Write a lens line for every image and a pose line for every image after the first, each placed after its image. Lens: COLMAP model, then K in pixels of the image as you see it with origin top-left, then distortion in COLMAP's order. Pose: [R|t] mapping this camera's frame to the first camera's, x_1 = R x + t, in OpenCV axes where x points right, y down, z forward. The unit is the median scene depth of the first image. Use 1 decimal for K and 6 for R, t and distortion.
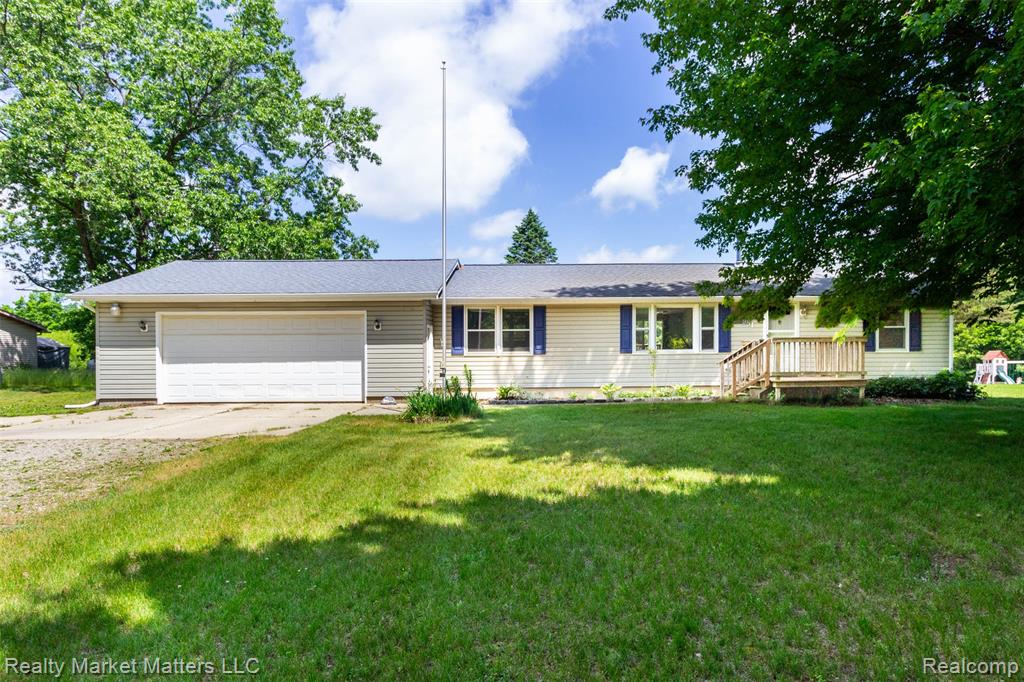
lens RADIAL K [[591.9, 0, 512.0], [0, 591.9, 341.0], [0, 0, 1]] dist [-0.002878, -0.000565]
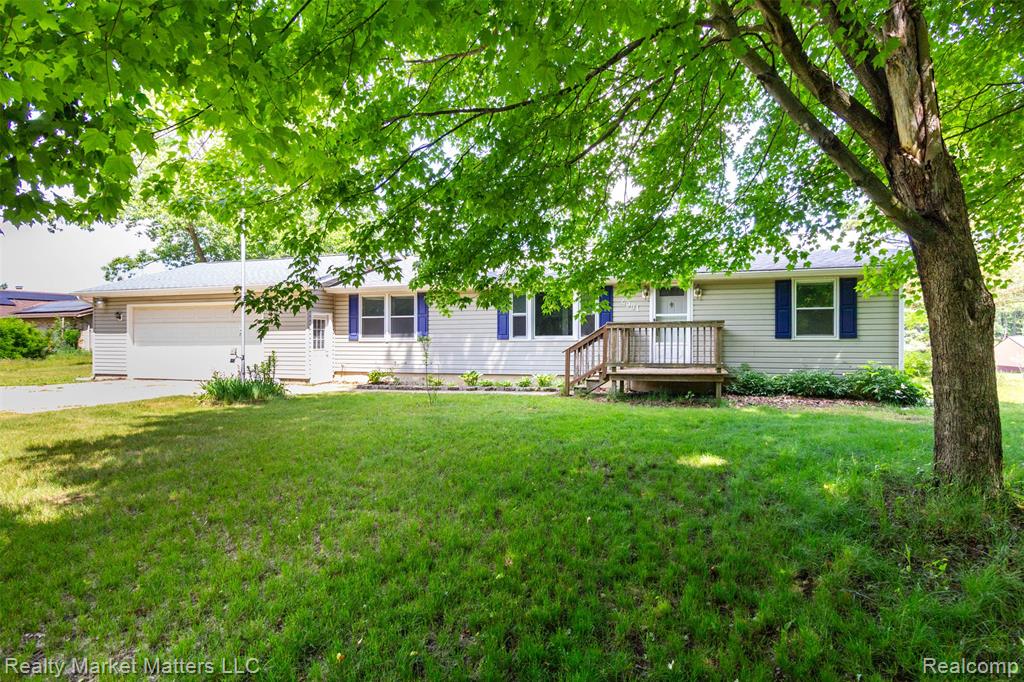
lens RADIAL K [[503.0, 0, 512.0], [0, 503.0, 341.0], [0, 0, 1]] dist [0.002916, 0.000302]
pose [[0.950919, 0.005081, -0.309399, 0.459492], [0.003226, 0.999648, 0.026331, 0.001469], [0.309424, -0.026037, 0.950568, 0.229217]]
